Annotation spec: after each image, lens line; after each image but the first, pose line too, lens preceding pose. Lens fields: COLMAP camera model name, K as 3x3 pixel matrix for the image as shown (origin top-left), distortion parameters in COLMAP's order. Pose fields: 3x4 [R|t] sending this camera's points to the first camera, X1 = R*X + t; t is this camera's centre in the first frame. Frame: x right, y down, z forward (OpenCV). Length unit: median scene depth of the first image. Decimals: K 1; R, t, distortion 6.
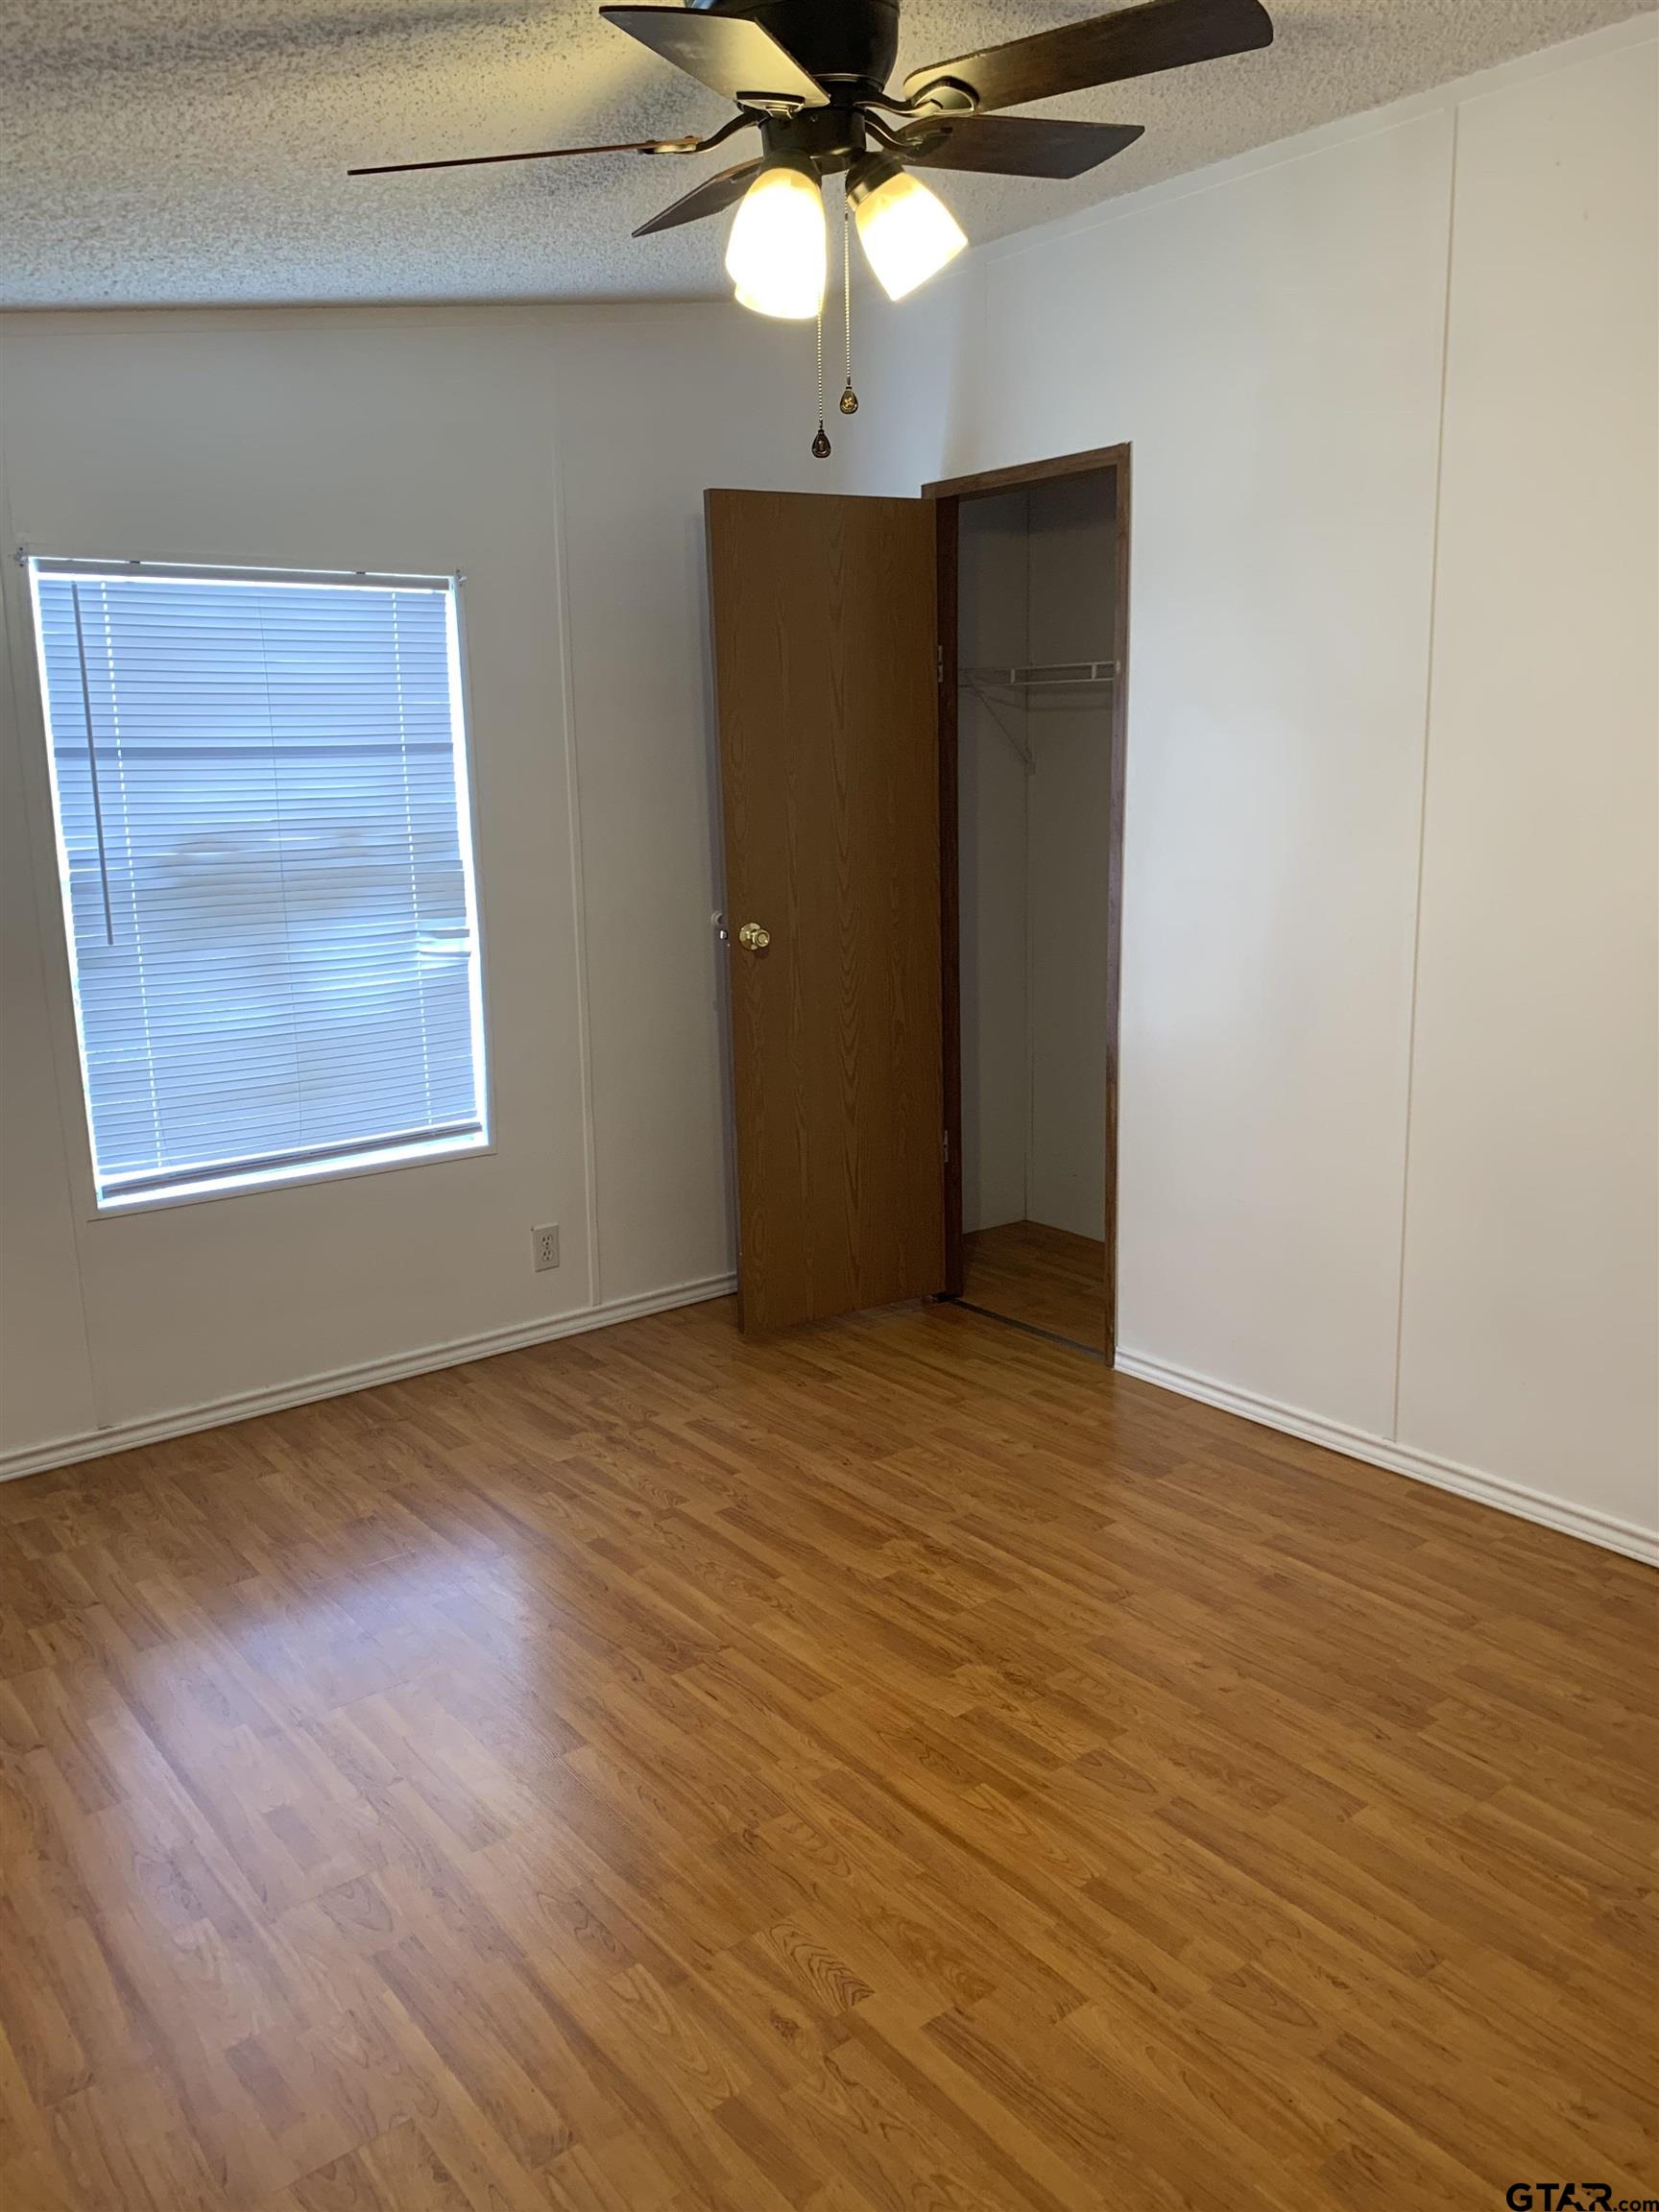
lens RADIAL K [[1710.4, 0, 829.5], [0, 1710.4, 1106.0], [0, 0, 1]] dist [0.005962, -0.009919]
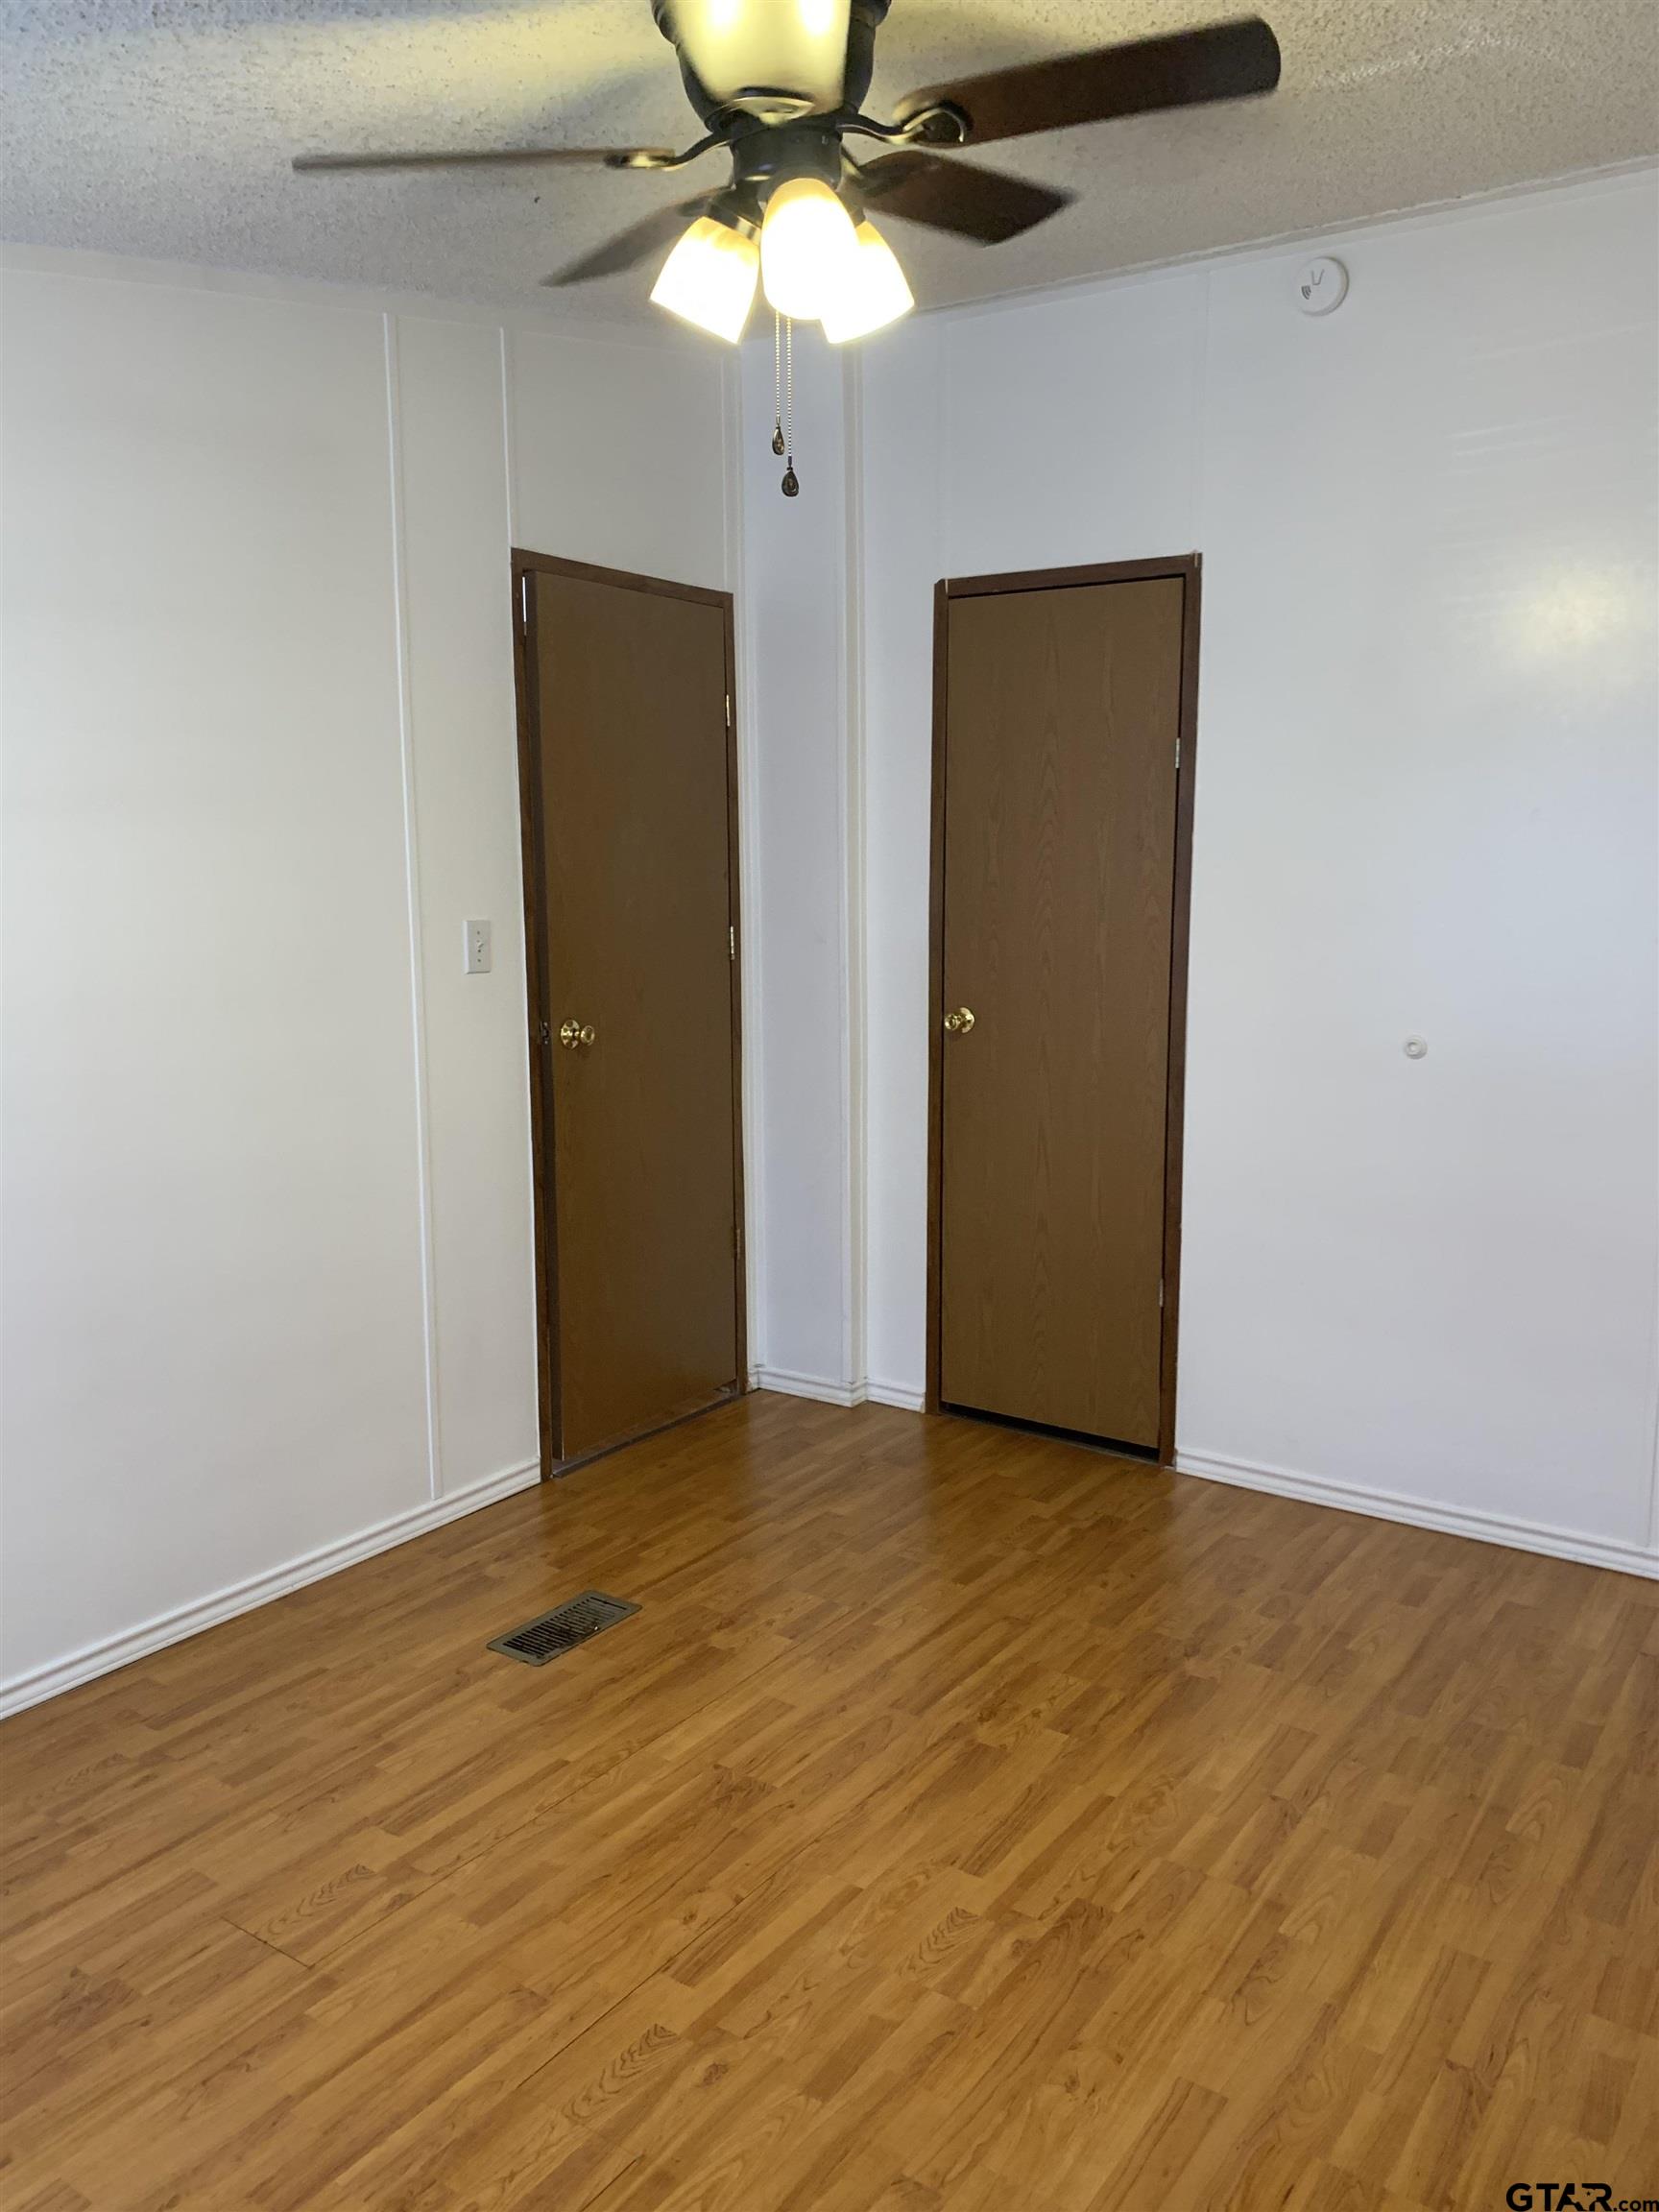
lens RADIAL K [[1685.7, 0, 864.7], [0, 1685.7, 1106.0], [0, 0, 1]] dist [0.046475, -0.036982]
pose [[-0.310359, -0.124139, 0.942479, -0.619131], [0.203288, 0.959835, 0.193368, -0.205672], [-0.928629, 0.251608, -0.272658, 1.030792]]
